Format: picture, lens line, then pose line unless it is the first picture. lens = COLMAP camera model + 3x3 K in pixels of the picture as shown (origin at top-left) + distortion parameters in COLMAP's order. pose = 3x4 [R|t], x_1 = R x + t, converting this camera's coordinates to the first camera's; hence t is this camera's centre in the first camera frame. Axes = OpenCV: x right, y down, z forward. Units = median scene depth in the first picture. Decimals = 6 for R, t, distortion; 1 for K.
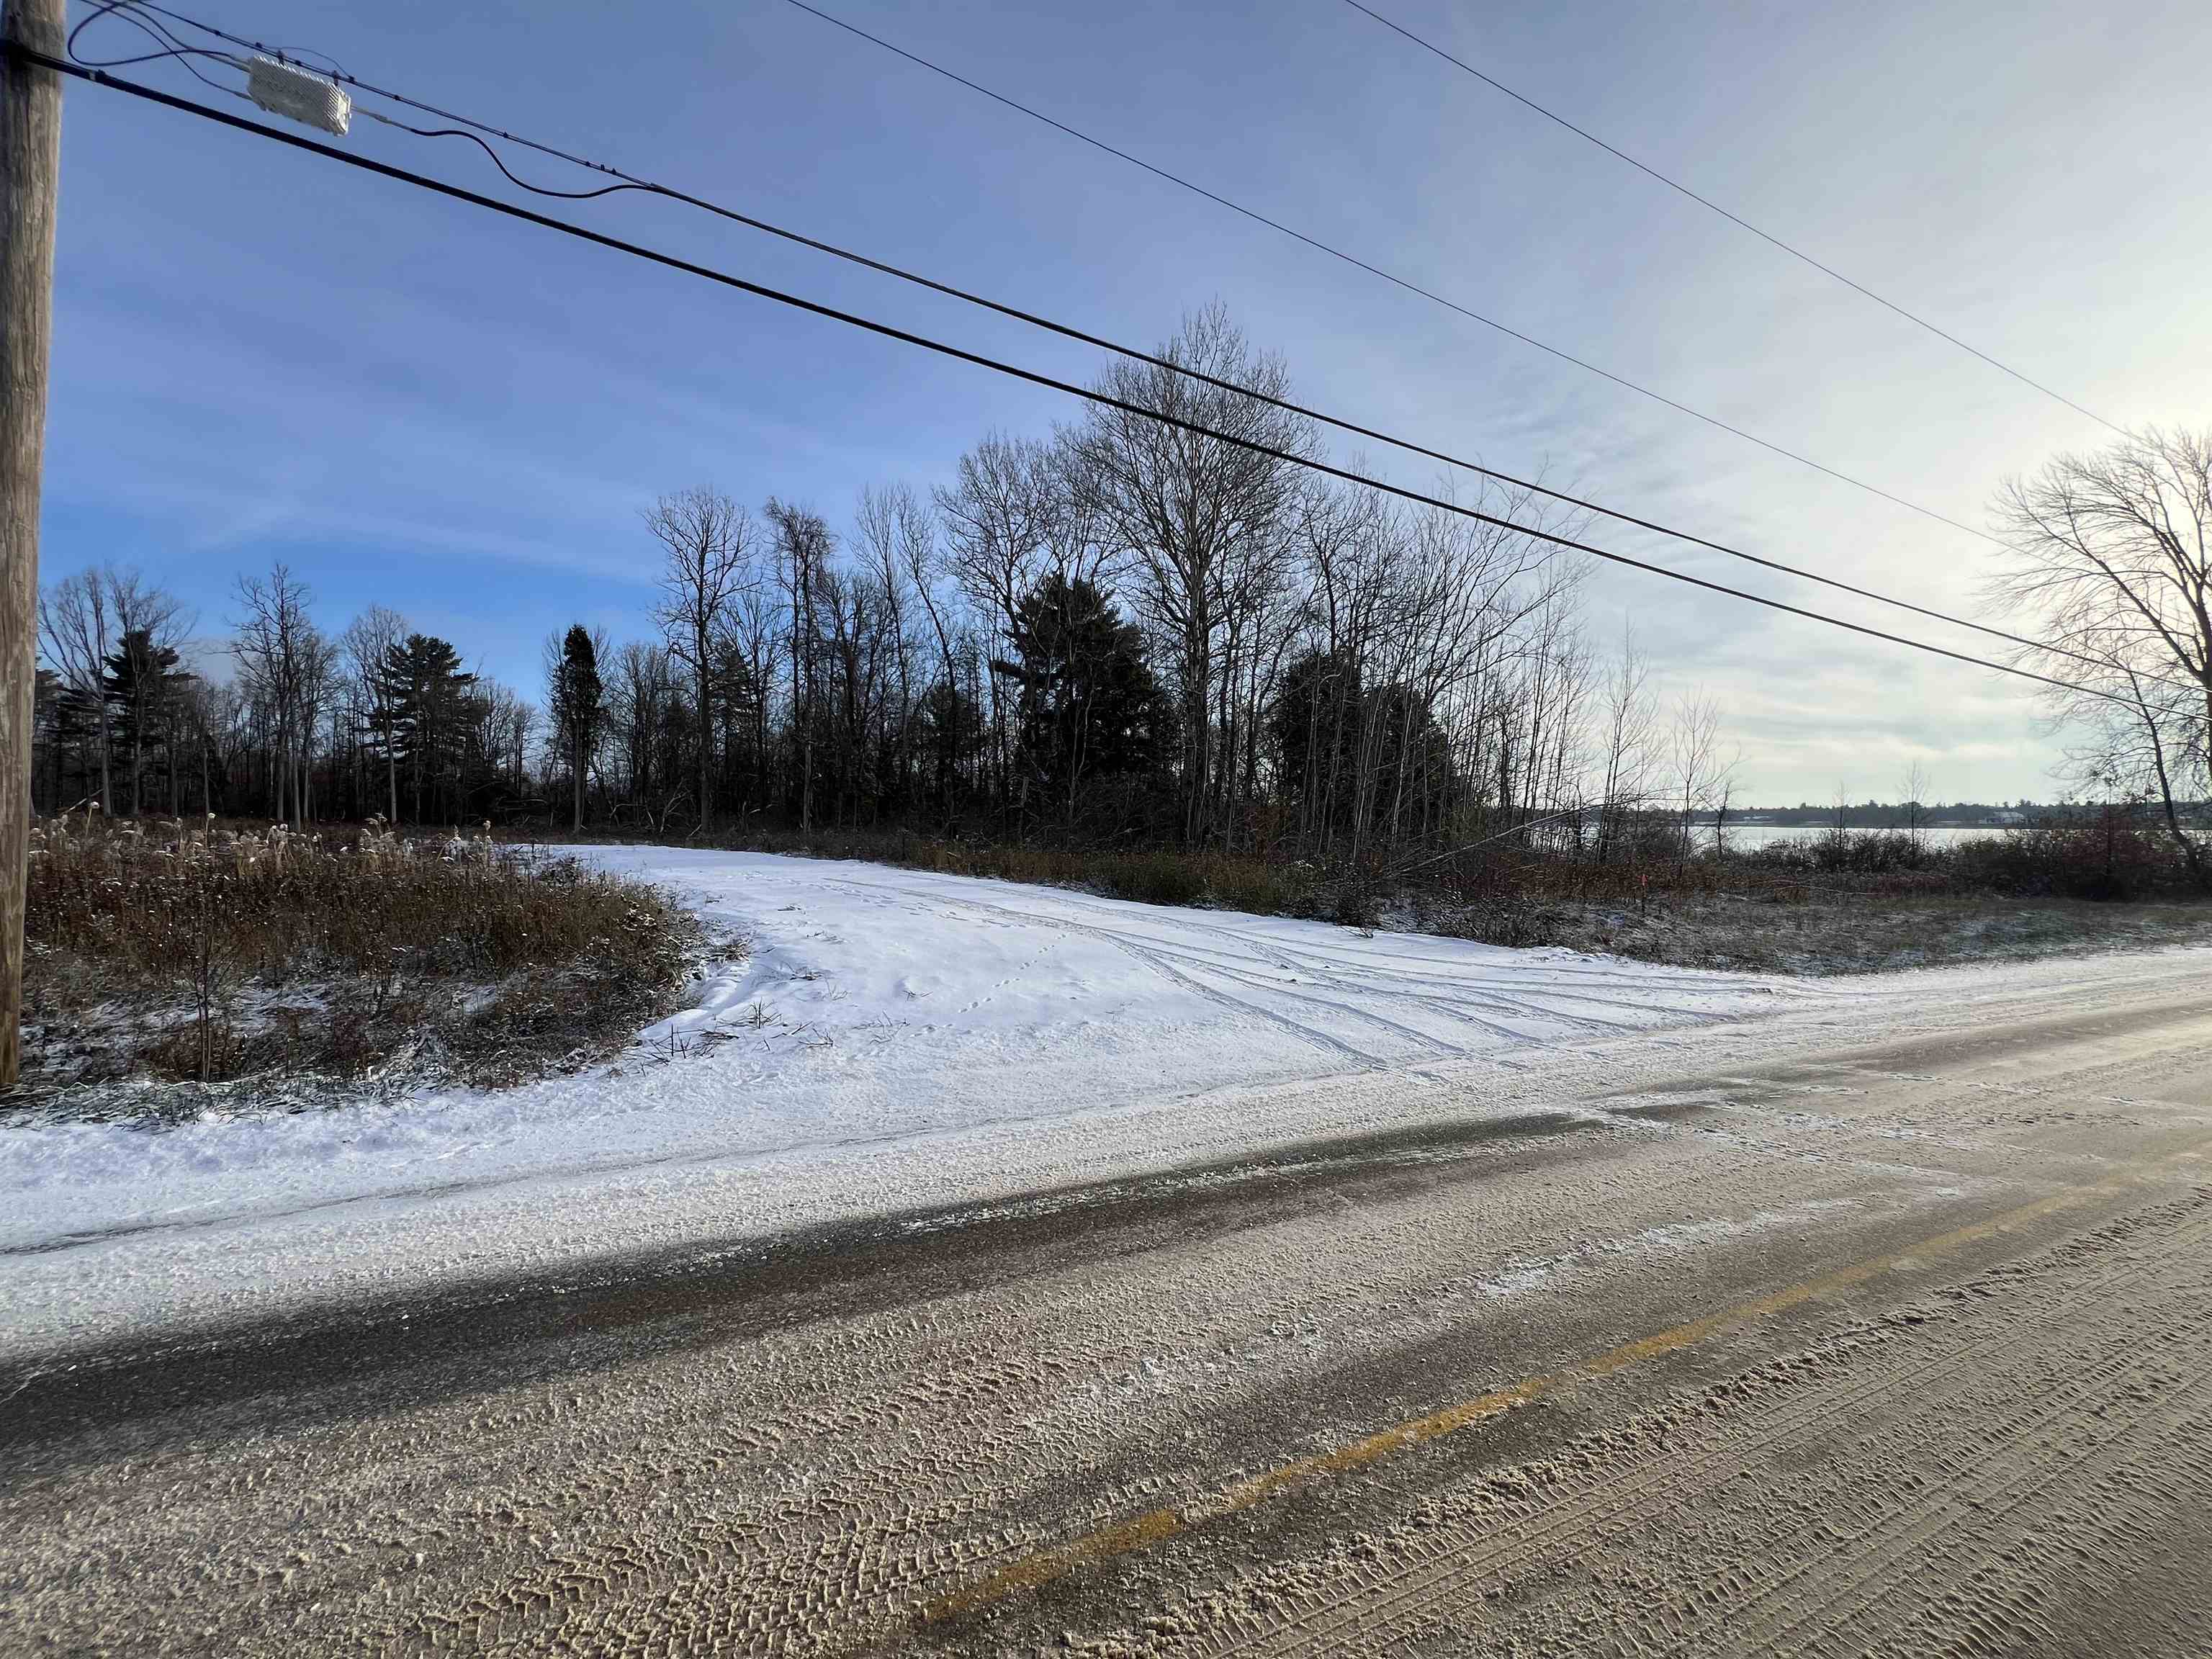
lens RADIAL K [[879.4, 0, 1108.6], [0, 879.4, 830.6], [0, 0, 1]] dist [-0.001672, 0.000236]
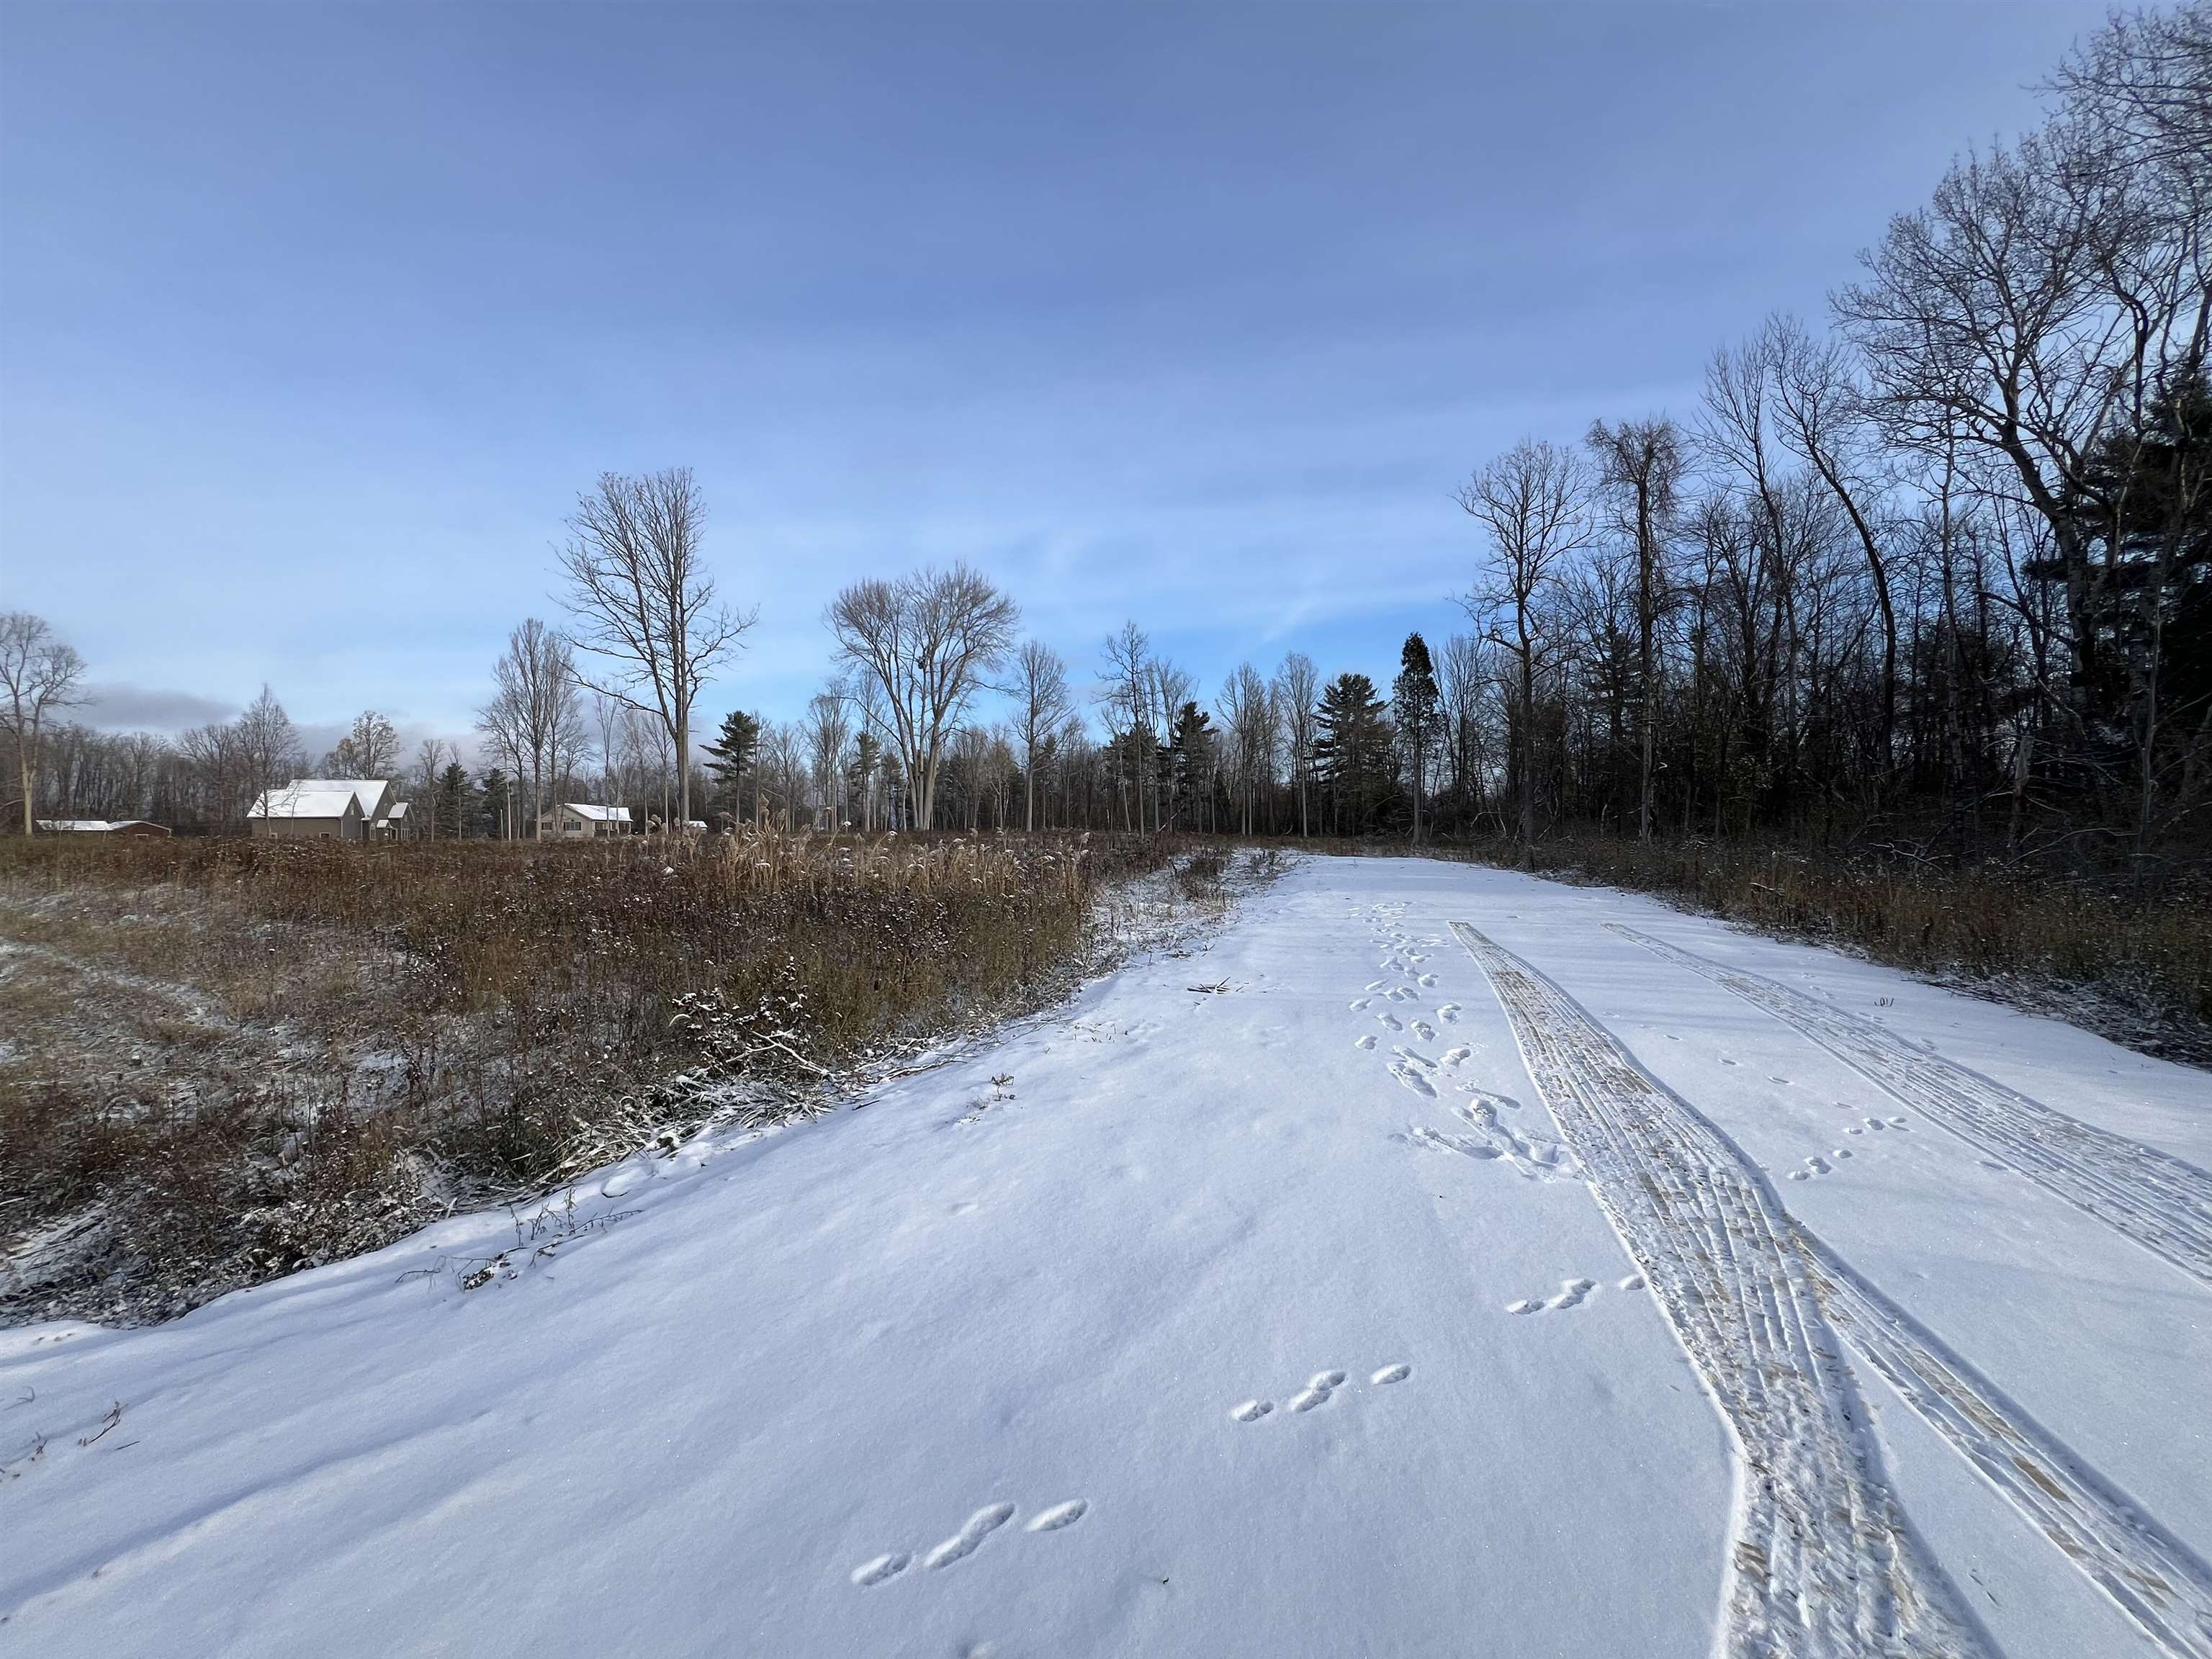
lens RADIAL K [[879.4, 0, 1108.6], [0, 879.4, 830.6], [0, 0, 1]] dist [-0.001672, 0.000236]
pose [[0.562764, -0.013354, -0.826510, 0.112423], [0.006044, 0.999909, -0.012040, -0.006773], [0.826595, 0.001781, 0.562794, 1.029302]]
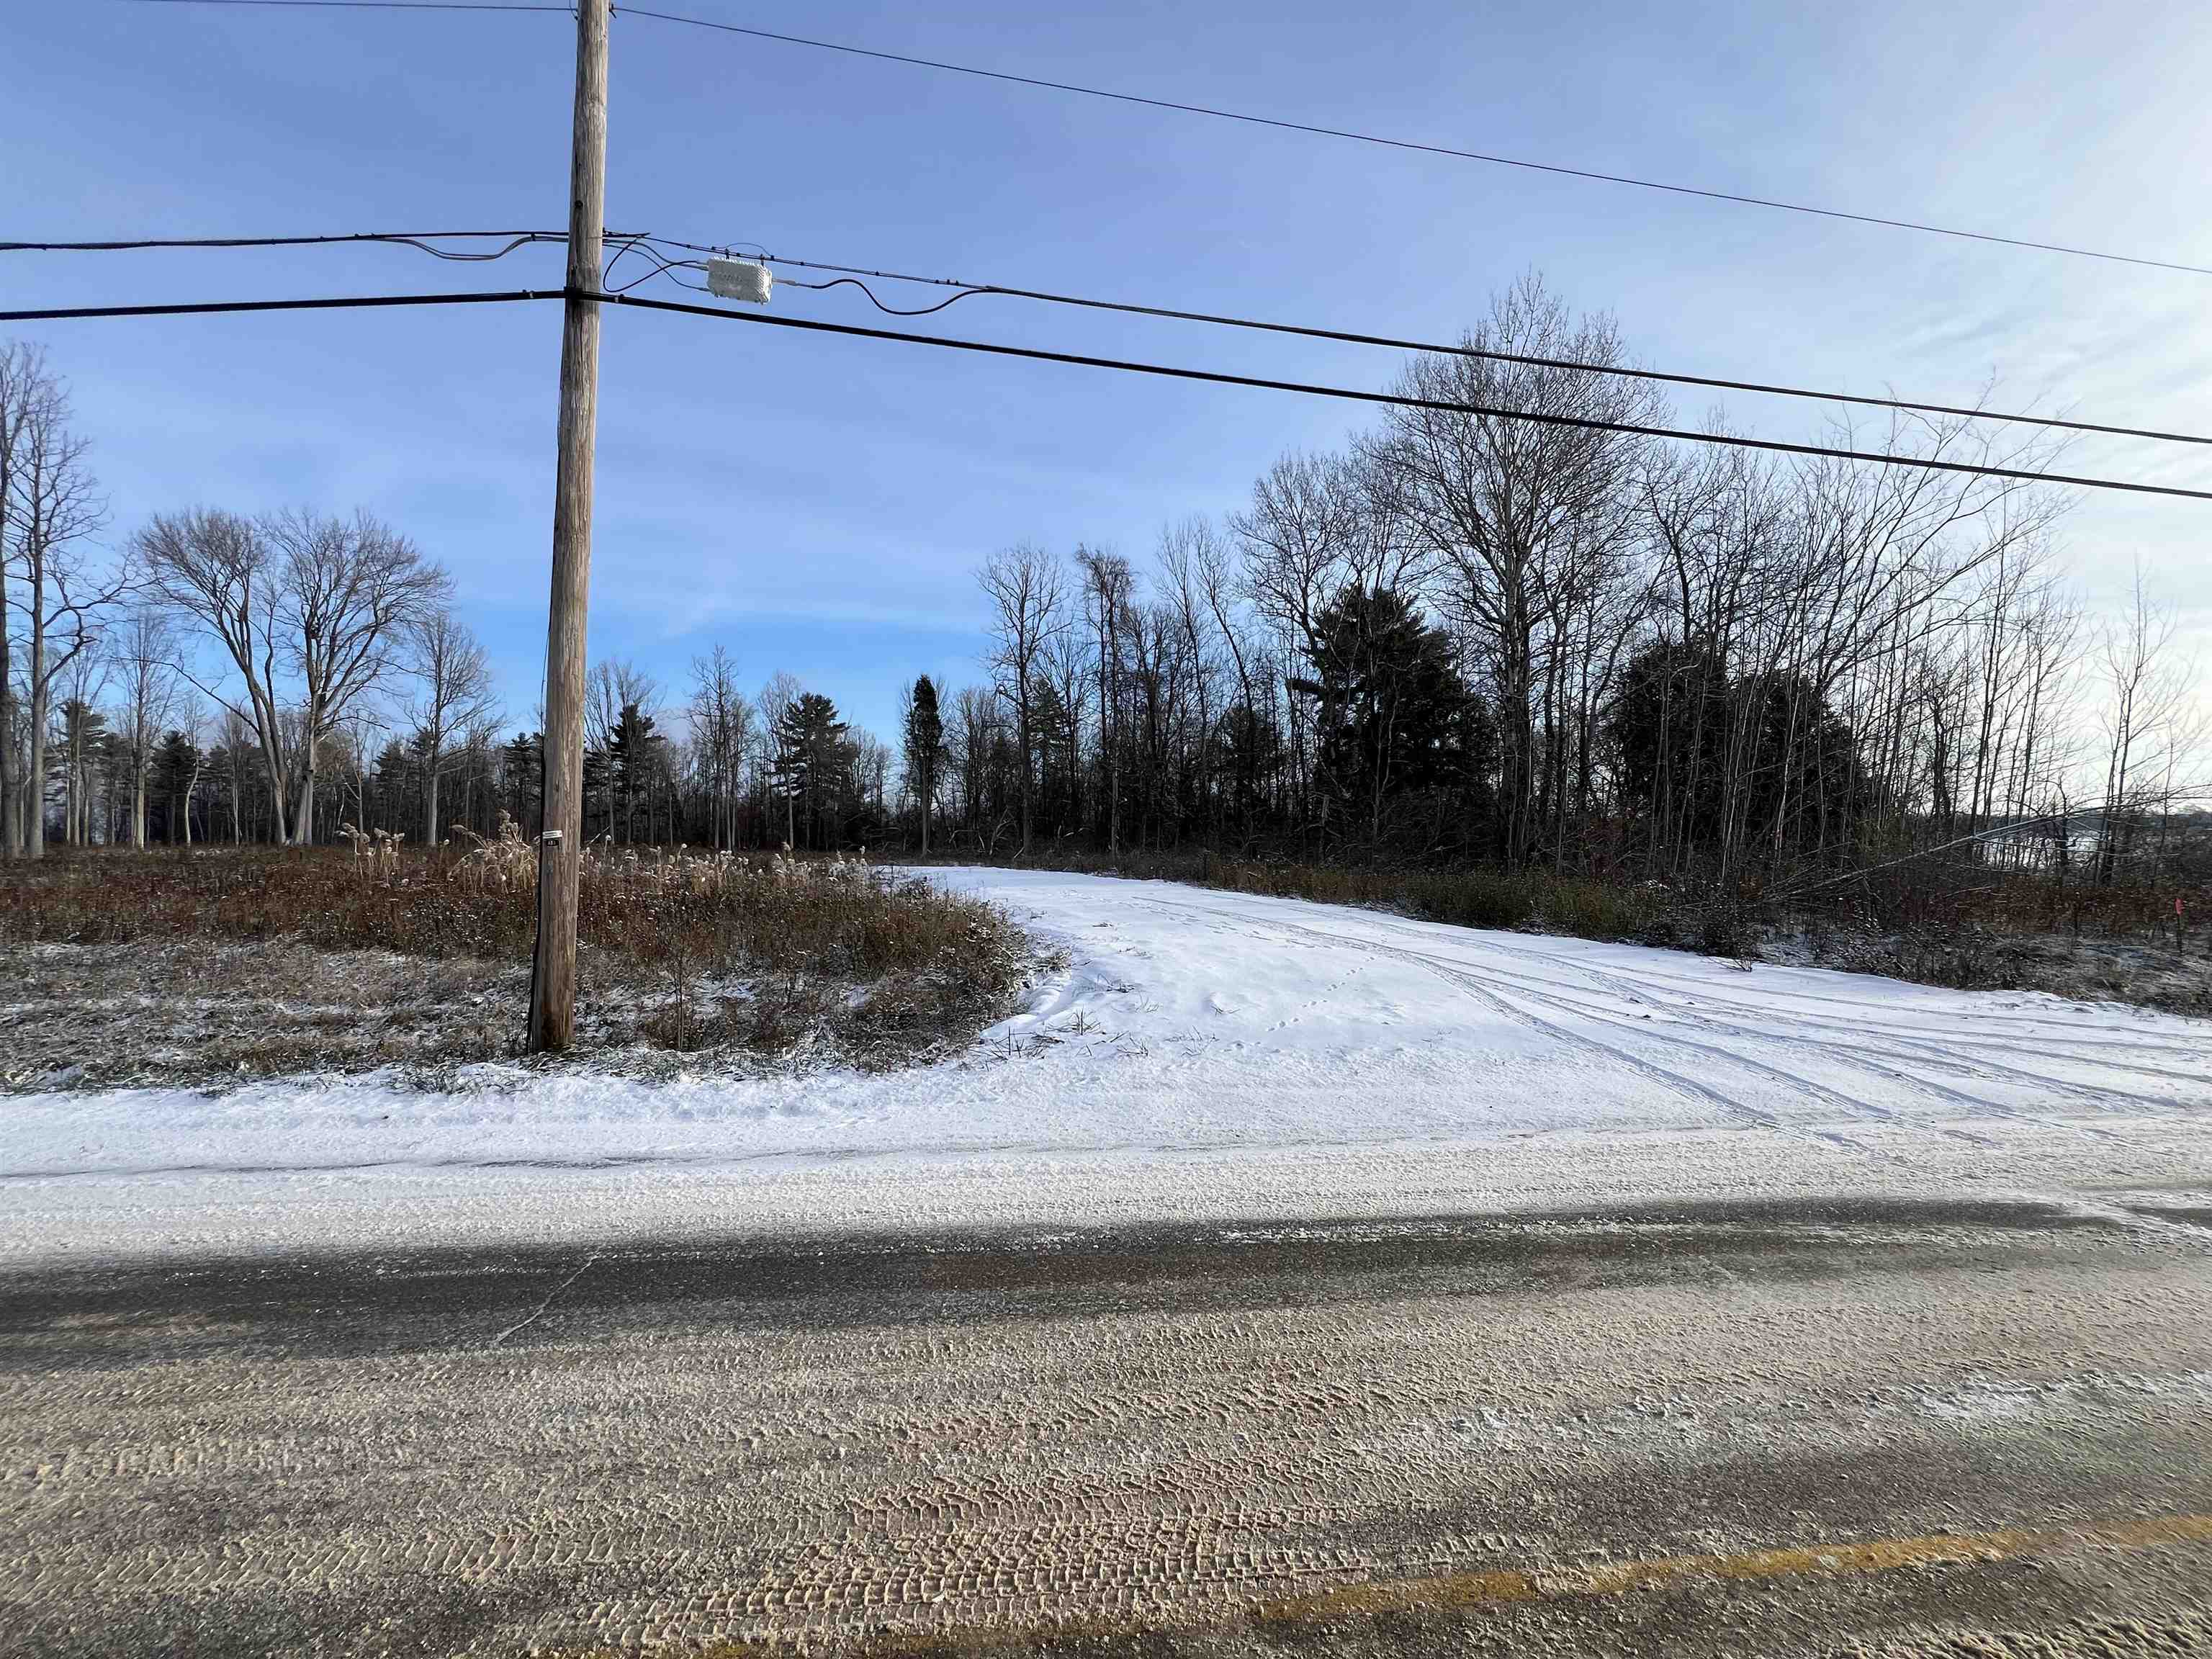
lens RADIAL K [[879.4, 0, 1108.6], [0, 879.4, 830.6], [0, 0, 1]] dist [-0.001672, 0.000236]
pose [[0.943956, -0.018150, -0.329573, -0.004753], [0.010591, 0.999638, -0.024717, 0.001064], [0.329903, 0.019841, 0.943806, -0.009068]]
